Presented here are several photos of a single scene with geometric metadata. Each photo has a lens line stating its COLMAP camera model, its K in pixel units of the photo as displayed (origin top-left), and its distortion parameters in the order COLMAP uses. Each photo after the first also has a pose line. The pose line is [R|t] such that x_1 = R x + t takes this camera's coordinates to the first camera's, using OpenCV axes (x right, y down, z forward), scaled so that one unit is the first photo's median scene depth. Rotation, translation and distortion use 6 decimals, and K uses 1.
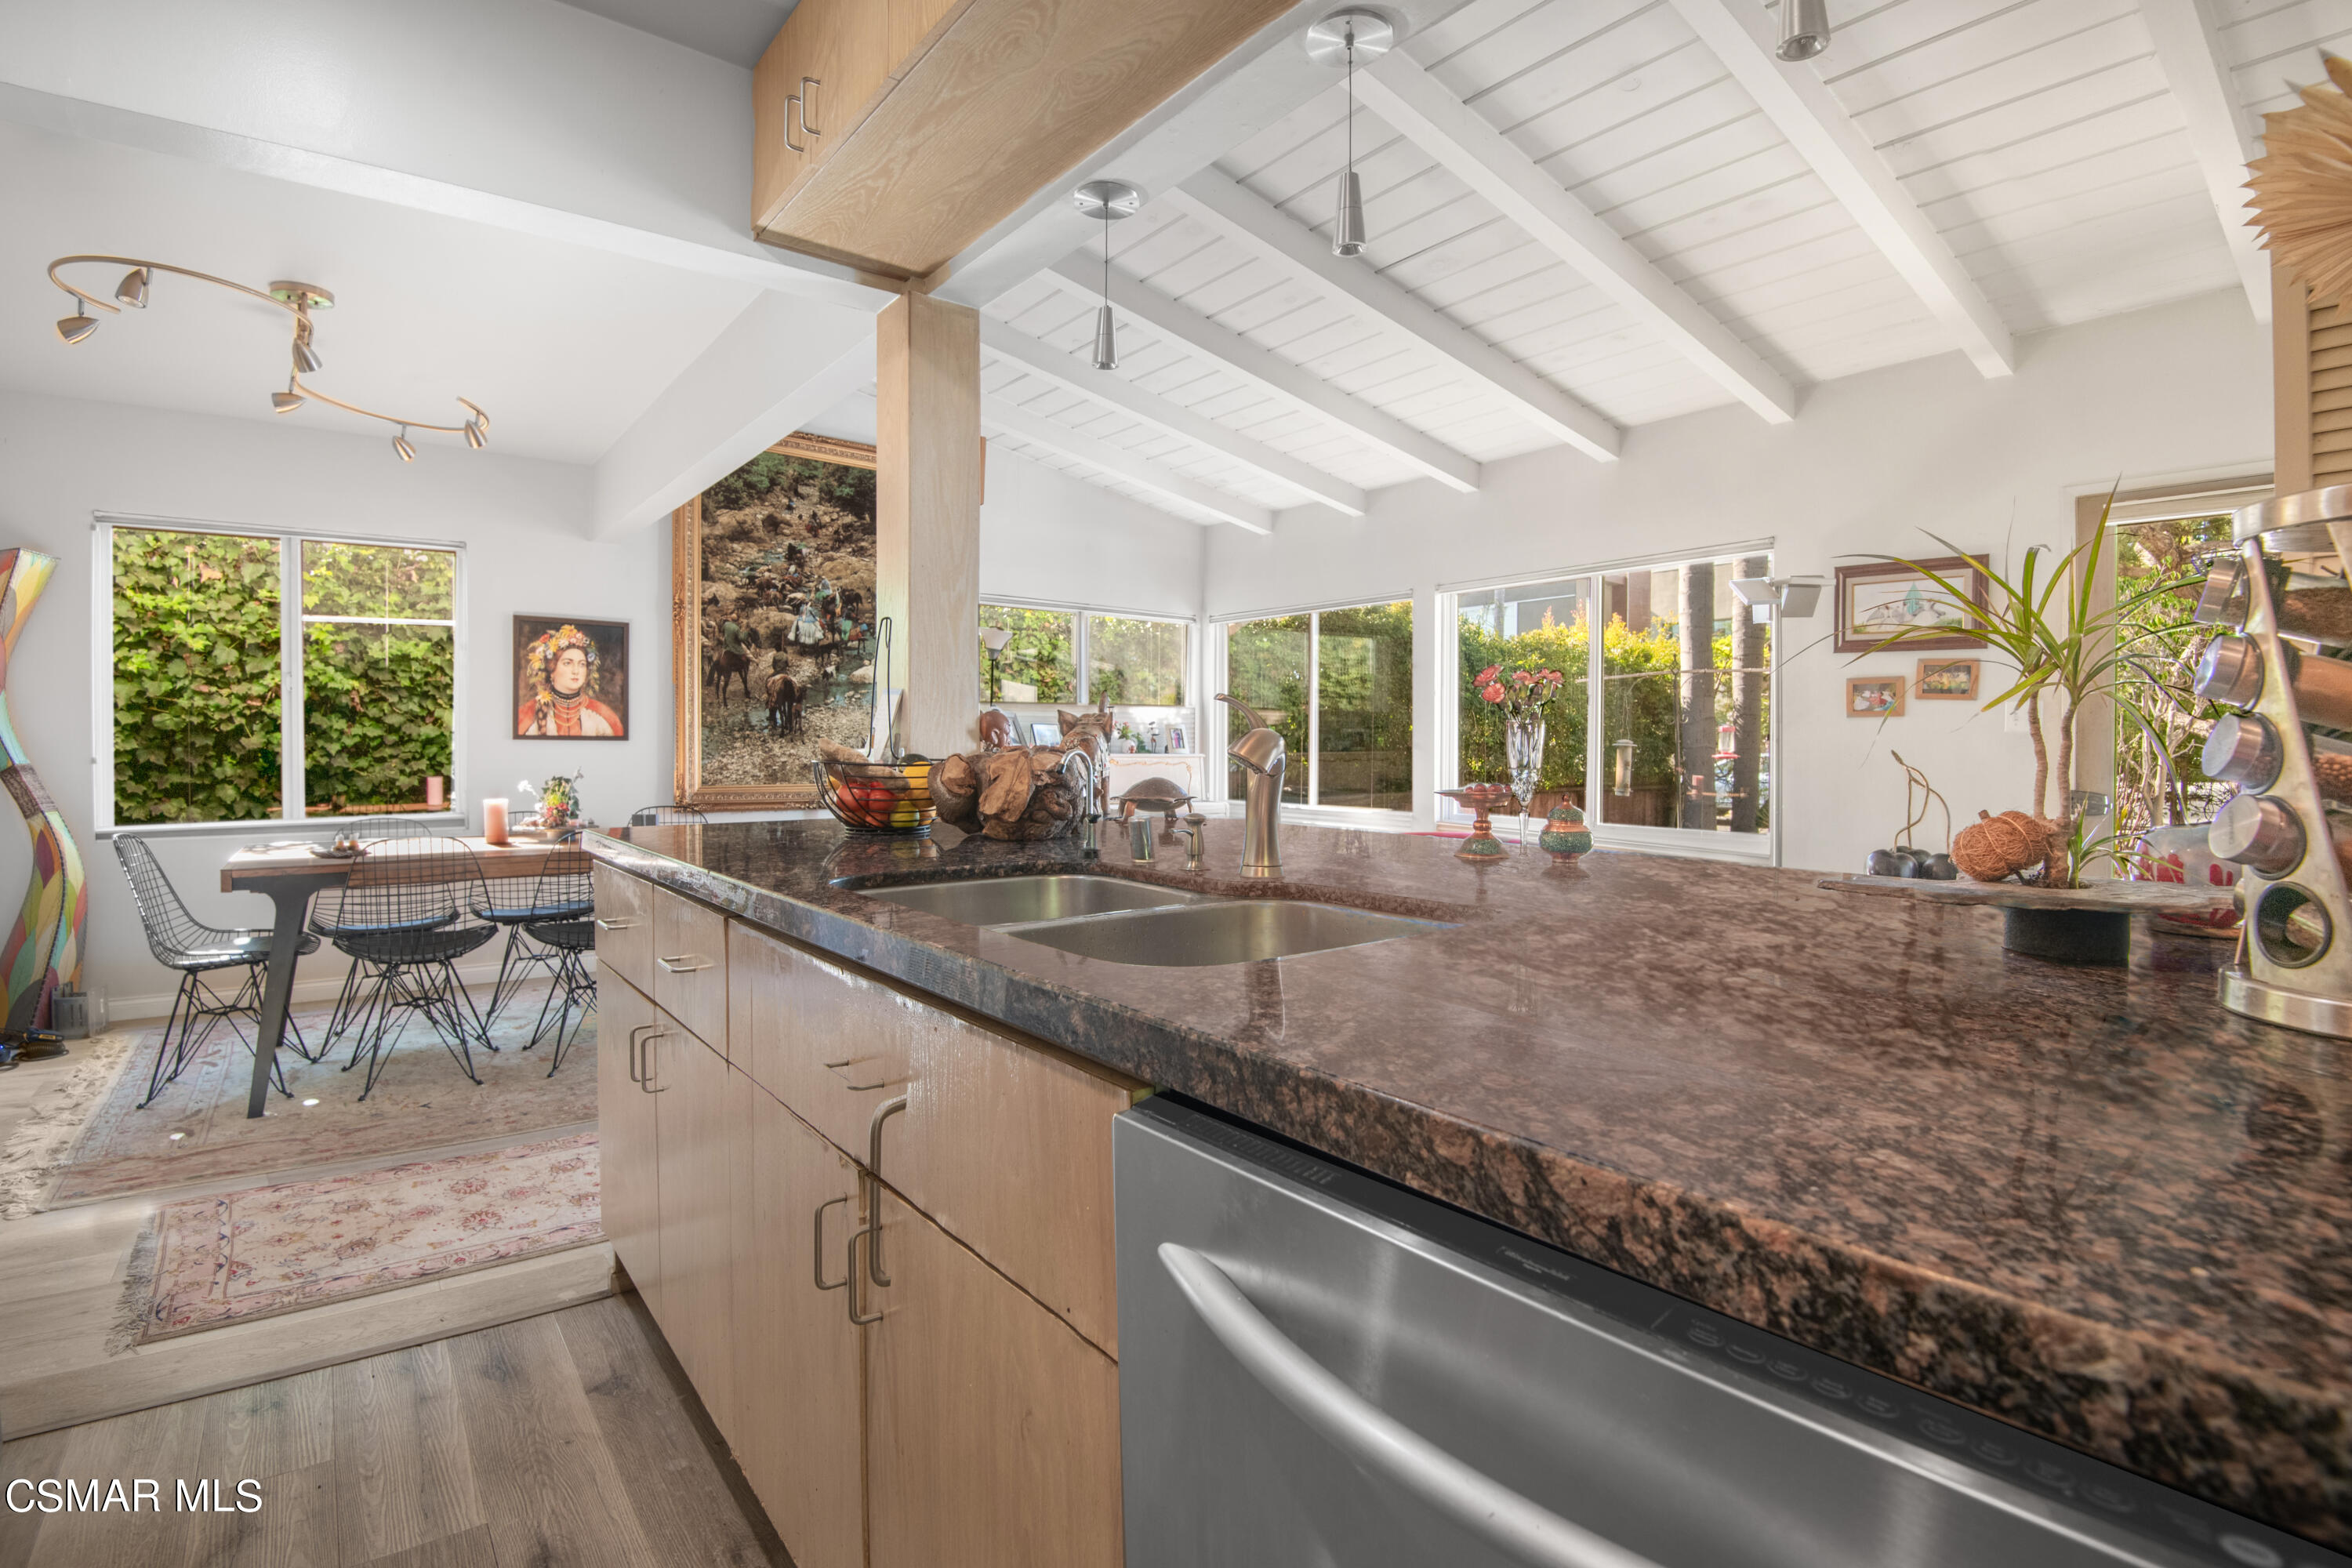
lens RADIAL K [[1124.6, 0, 1192.6], [0, 1124.6, 773.9], [0, 0, 1]] dist [-0.034083, -0.004936]
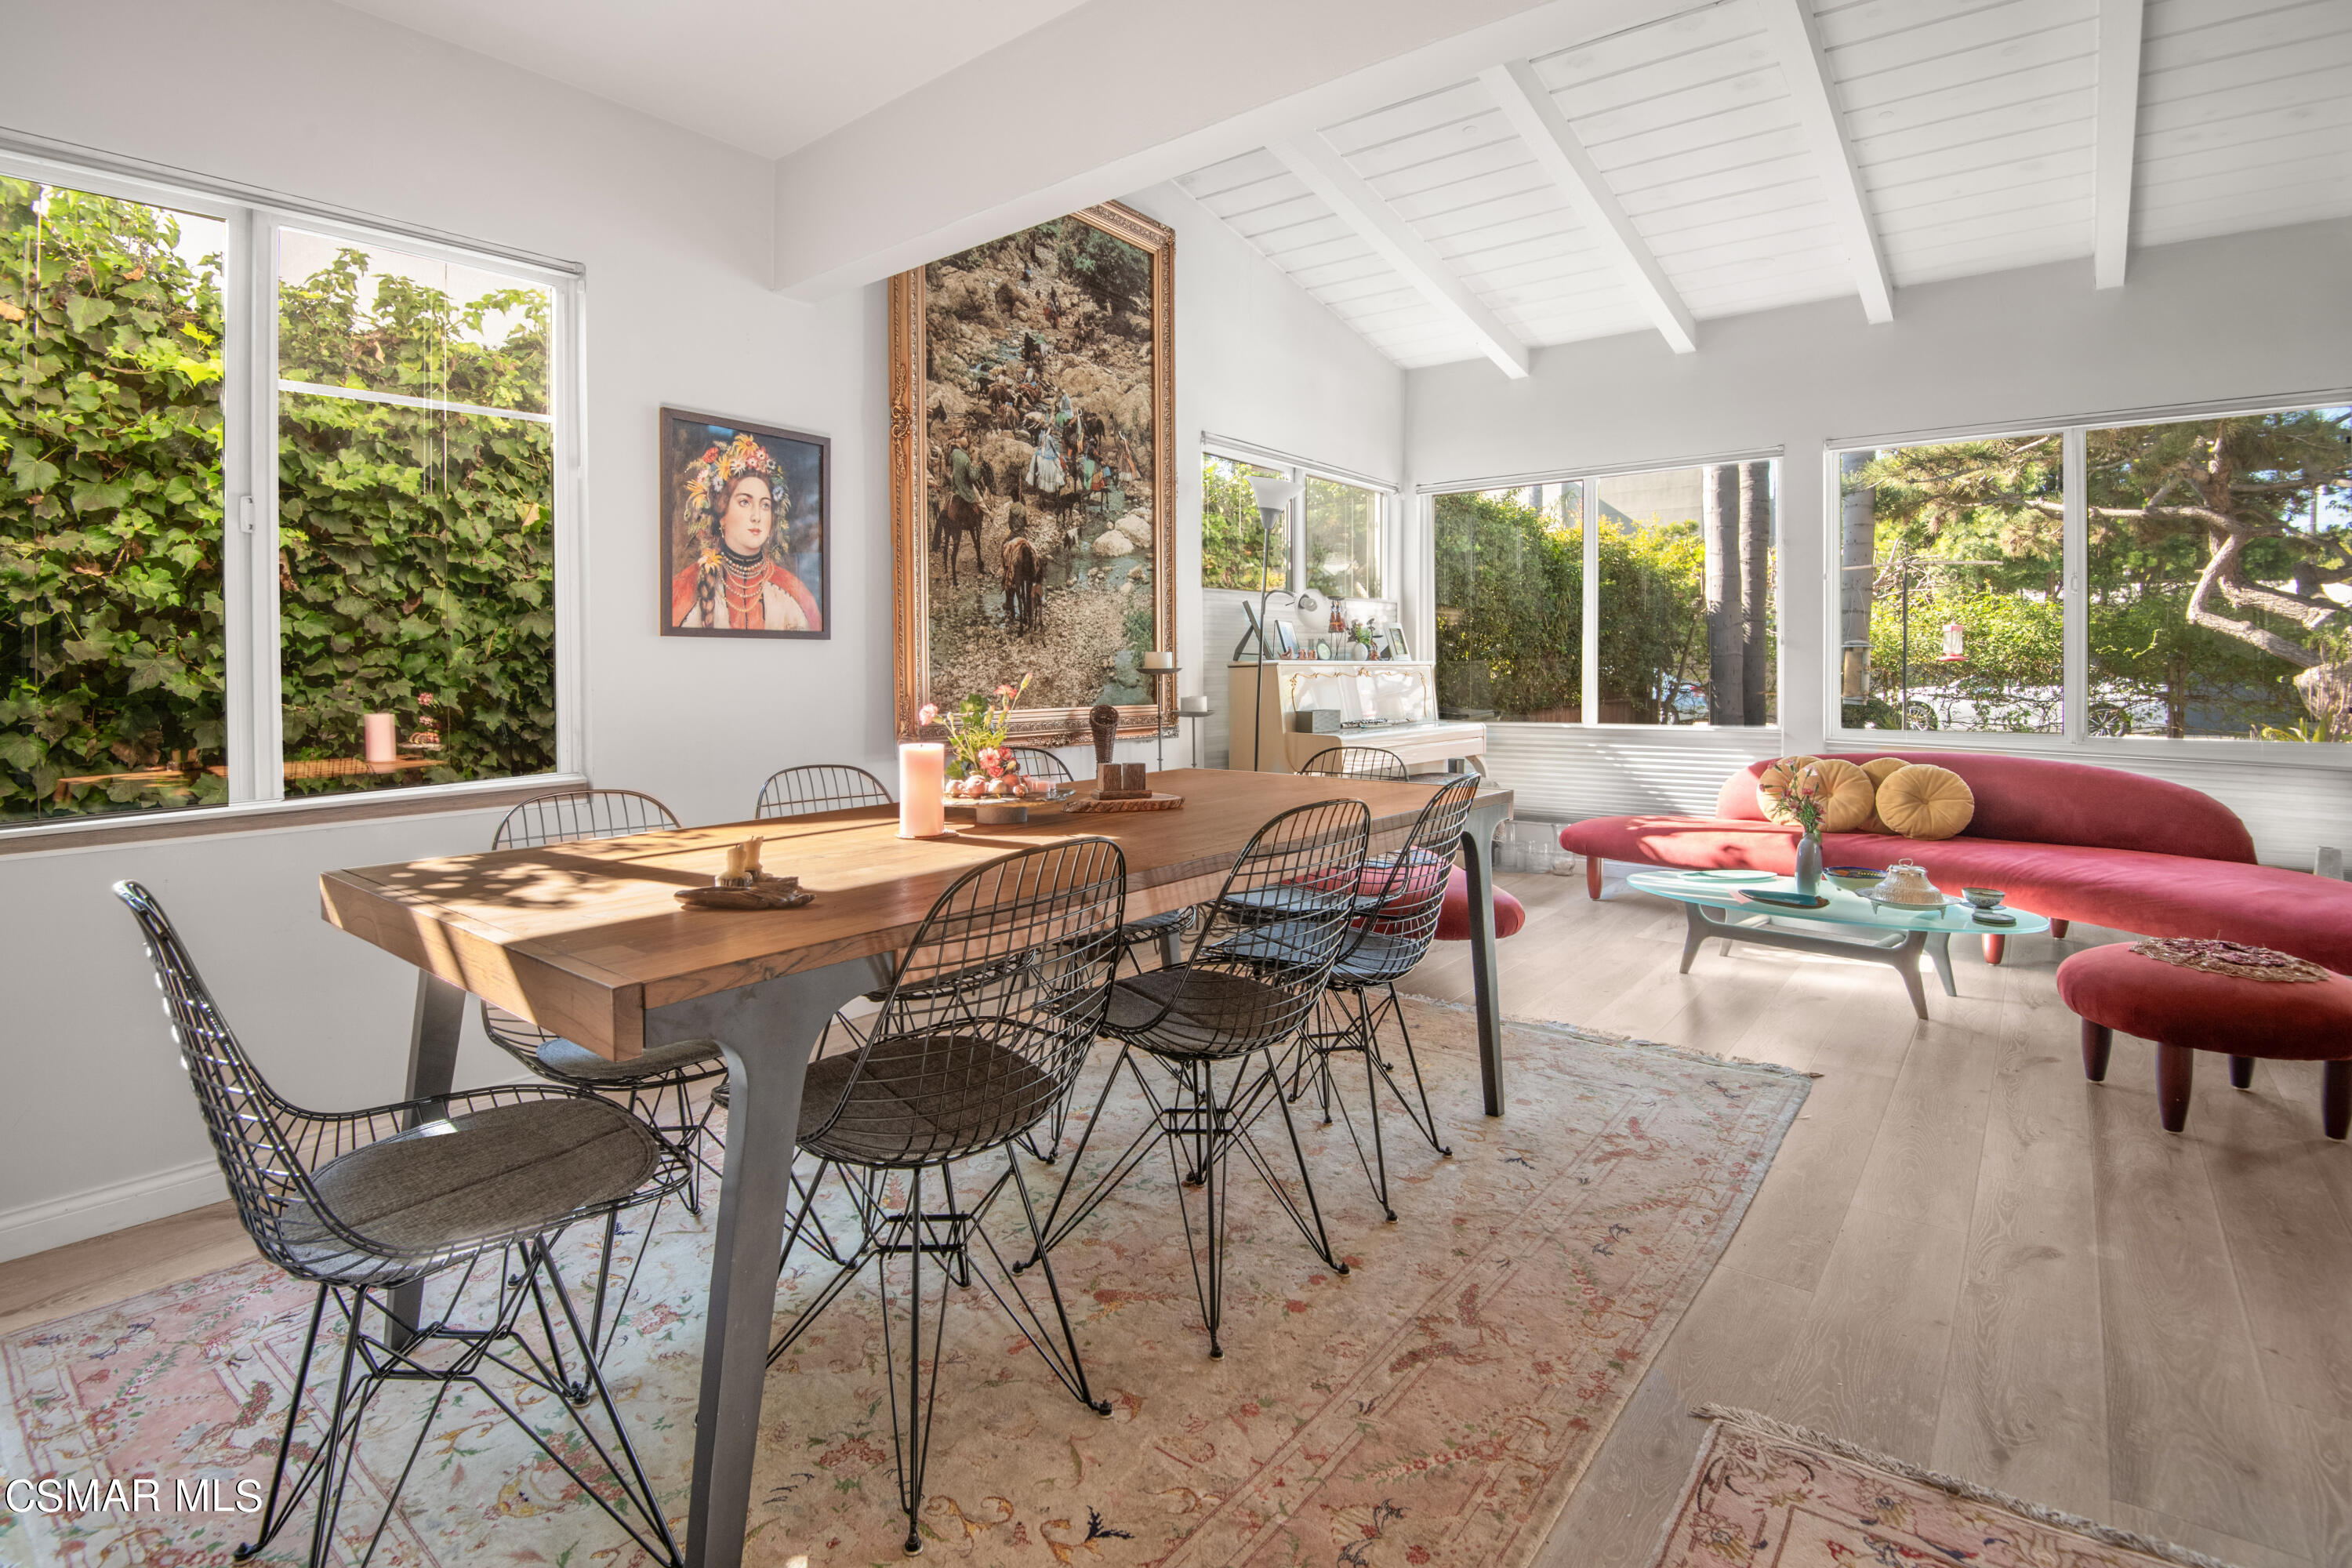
lens RADIAL K [[1124.6, 0, 1145.9], [0, 1124.6, 694.2], [0, 0, 1]] dist [-0.034083, -0.004936]
pose [[0.977186, -0.018175, 0.211607, -0.453353], [0.018748, 0.999824, -0.000699, 0.002203], [-0.211557, 0.004650, 0.977355, 0.376541]]
